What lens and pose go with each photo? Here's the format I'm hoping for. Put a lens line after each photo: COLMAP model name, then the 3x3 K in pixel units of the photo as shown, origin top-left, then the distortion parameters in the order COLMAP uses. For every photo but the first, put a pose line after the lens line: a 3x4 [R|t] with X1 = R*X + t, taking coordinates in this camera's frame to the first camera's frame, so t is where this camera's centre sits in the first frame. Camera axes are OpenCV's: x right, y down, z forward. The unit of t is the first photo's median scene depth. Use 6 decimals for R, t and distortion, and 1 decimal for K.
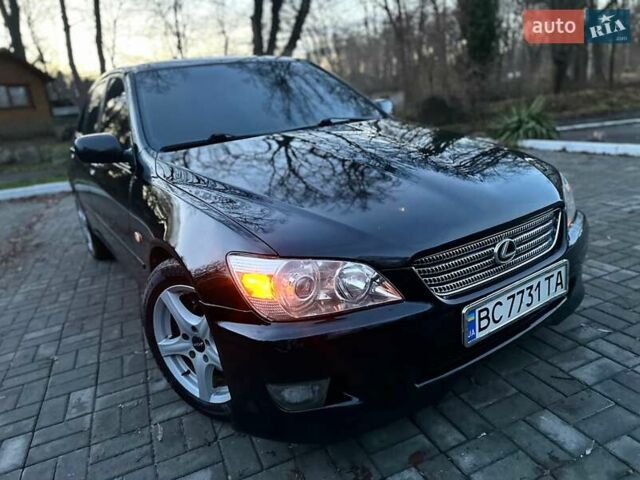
lens RADIAL K [[457.9, 0, 328.0], [0, 457.9, 239.8], [0, 0, 1]] dist [0.003741, -0.007297]
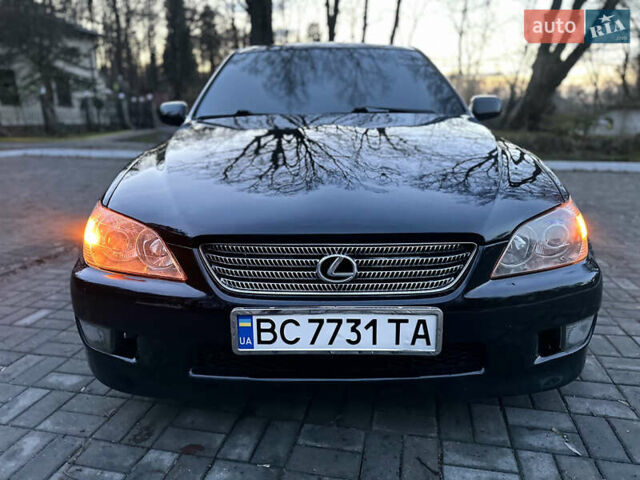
lens RADIAL K [[449.2, 0, 317.7], [0, 449.2, 240.0], [0, 0, 1]] dist [0.069633, -0.072048]
pose [[0.814610, 0.237846, -0.528999, 0.723469], [-0.237324, 0.968893, 0.070172, -0.068467], [0.529234, 0.068381, 0.845716, 0.274442]]
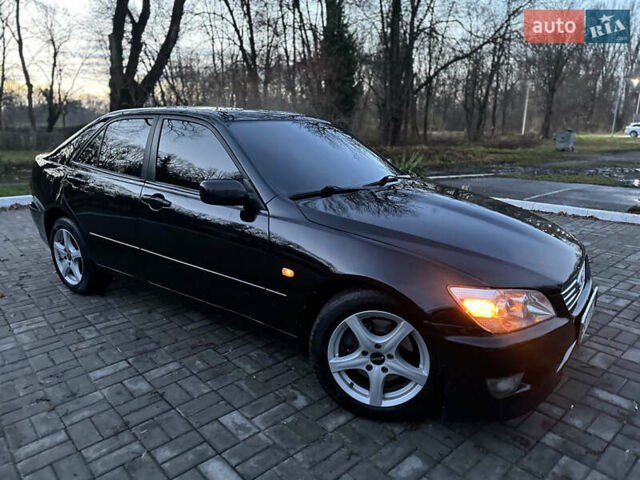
lens RADIAL K [[449.2, 0, 322.3], [0, 449.2, 242.4], [0, 0, 1]] dist [0.047460, -0.053352]
pose [[0.940676, 0.018896, 0.338780, -0.863611], [0.001597, 0.998191, -0.060109, -0.014277], [-0.339303, 0.057084, 0.938944, -0.119197]]
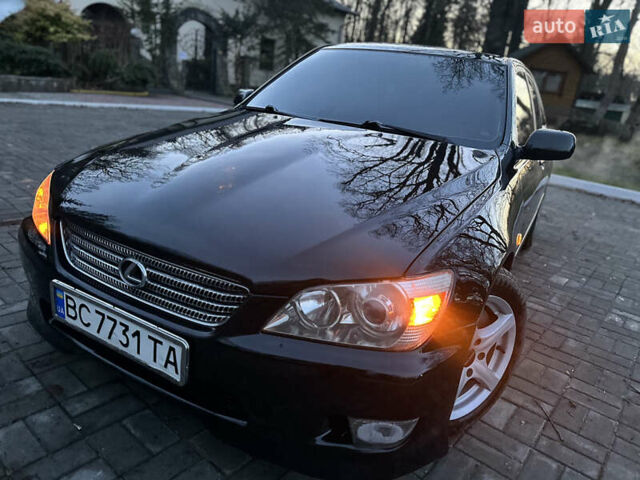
lens RADIAL K [[457.9, 0, 328.0], [0, 457.9, 239.8], [0, 0, 1]] dist [0.003741, -0.007297]
pose [[0.439436, 0.426362, -0.790640, 1.119336], [-0.418981, 0.875854, 0.239446, -0.361137], [0.794576, 0.226042, 0.563520, 0.741645]]
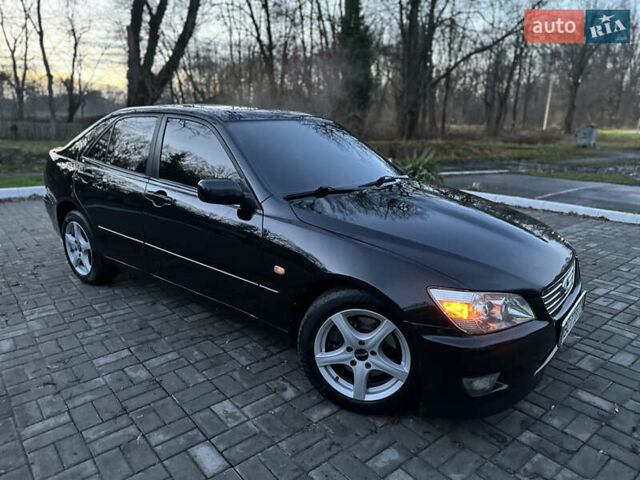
lens RADIAL K [[449.2, 0, 319.6], [0, 449.2, 246.9], [0, 0, 1]] dist [0.057174, -0.071927]
pose [[0.952268, 0.030341, 0.303750, -0.811176], [-0.020722, 0.999178, -0.034841, -0.031905], [-0.304558, 0.026884, 0.952114, -0.193328]]
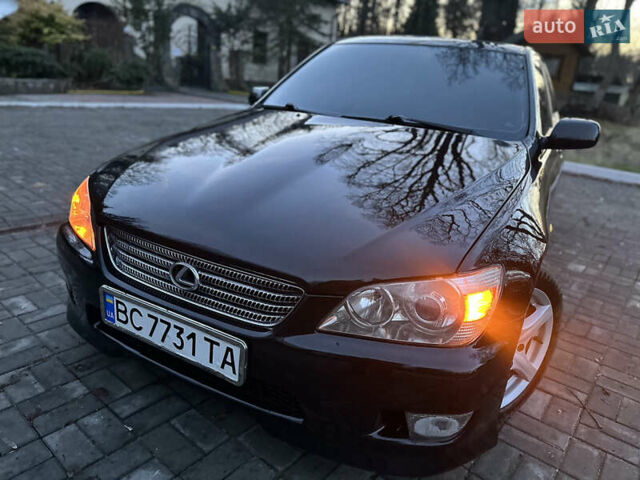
lens RADIAL K [[456.6, 0, 320.0], [0, 456.6, 240.0], [0, 0, 1]] dist [0.036957, -0.052262]
pose [[0.445223, 0.425854, -0.787671, 1.084410], [-0.389359, 0.884222, 0.257973, -0.338382], [0.806335, 0.191832, 0.559486, 0.661273]]
